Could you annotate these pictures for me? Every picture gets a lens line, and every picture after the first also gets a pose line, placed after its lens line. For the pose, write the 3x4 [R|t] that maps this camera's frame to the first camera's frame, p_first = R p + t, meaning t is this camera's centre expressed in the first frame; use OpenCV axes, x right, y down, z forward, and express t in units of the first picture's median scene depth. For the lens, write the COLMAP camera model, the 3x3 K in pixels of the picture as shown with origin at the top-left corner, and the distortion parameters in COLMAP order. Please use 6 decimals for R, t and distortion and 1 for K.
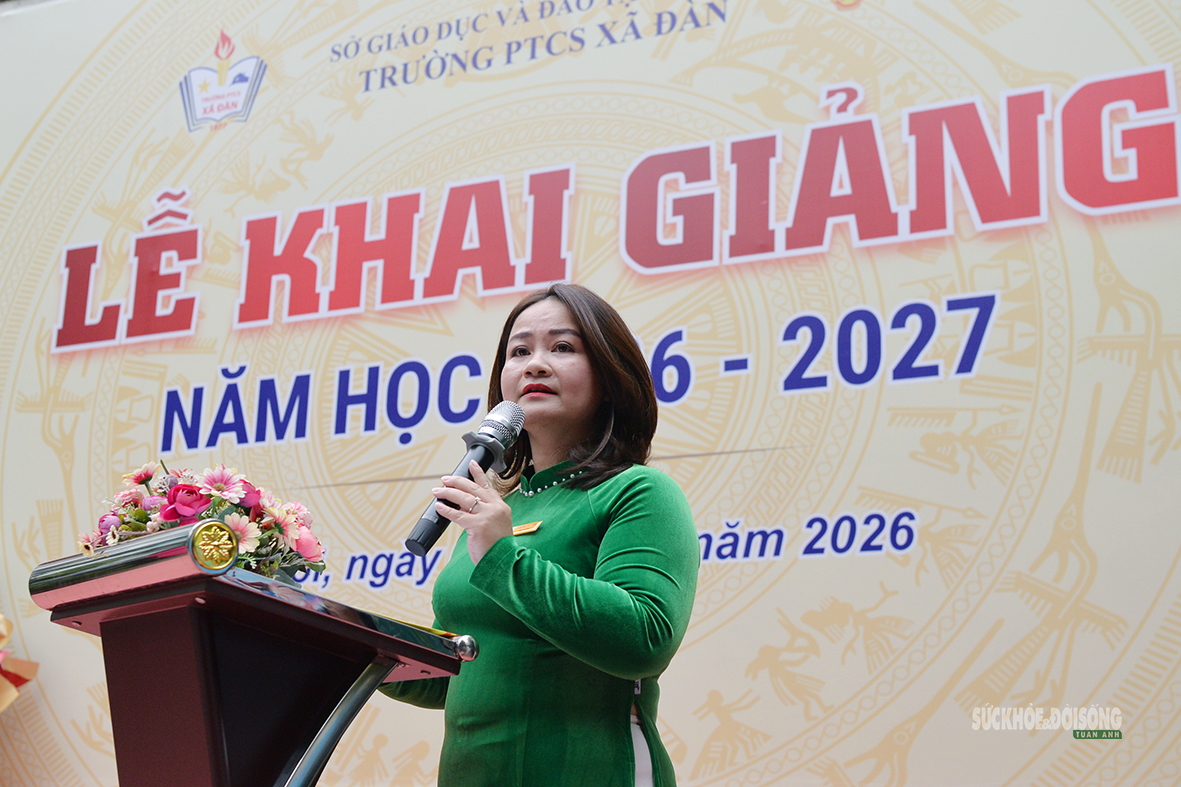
lens RADIAL K [[1484.6, 0, 590.9], [0, 1484.6, 391.1], [0, 0, 1]] dist [0.059195, 0.000000]
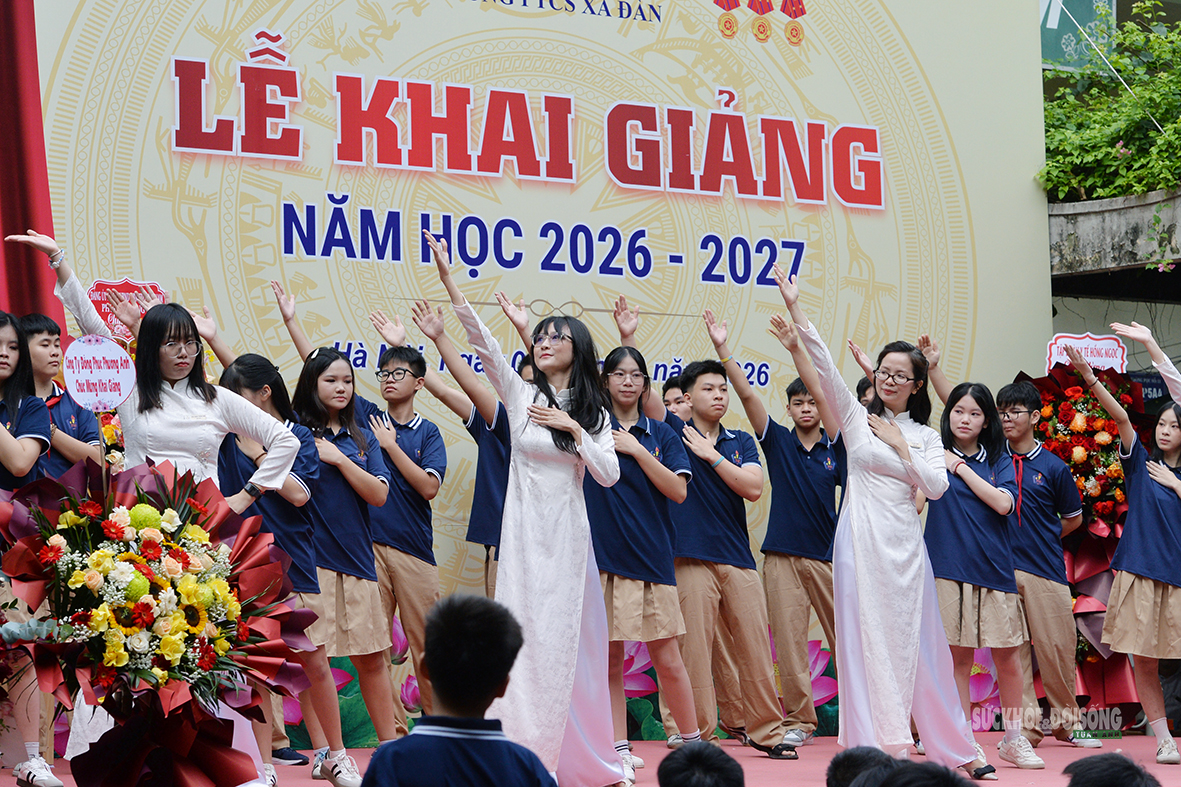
lens RADIAL K [[2933.1, 0, 590.4], [0, 2933.1, 394.1], [0, 0, 1]] dist [0.031211, 0.000000]
pose [[0.581296, 0.080783, 0.809672, -2.272983], [-0.165854, 0.985933, 0.020704, 0.068318], [-0.796610, -0.146323, 0.586517, -0.709236]]
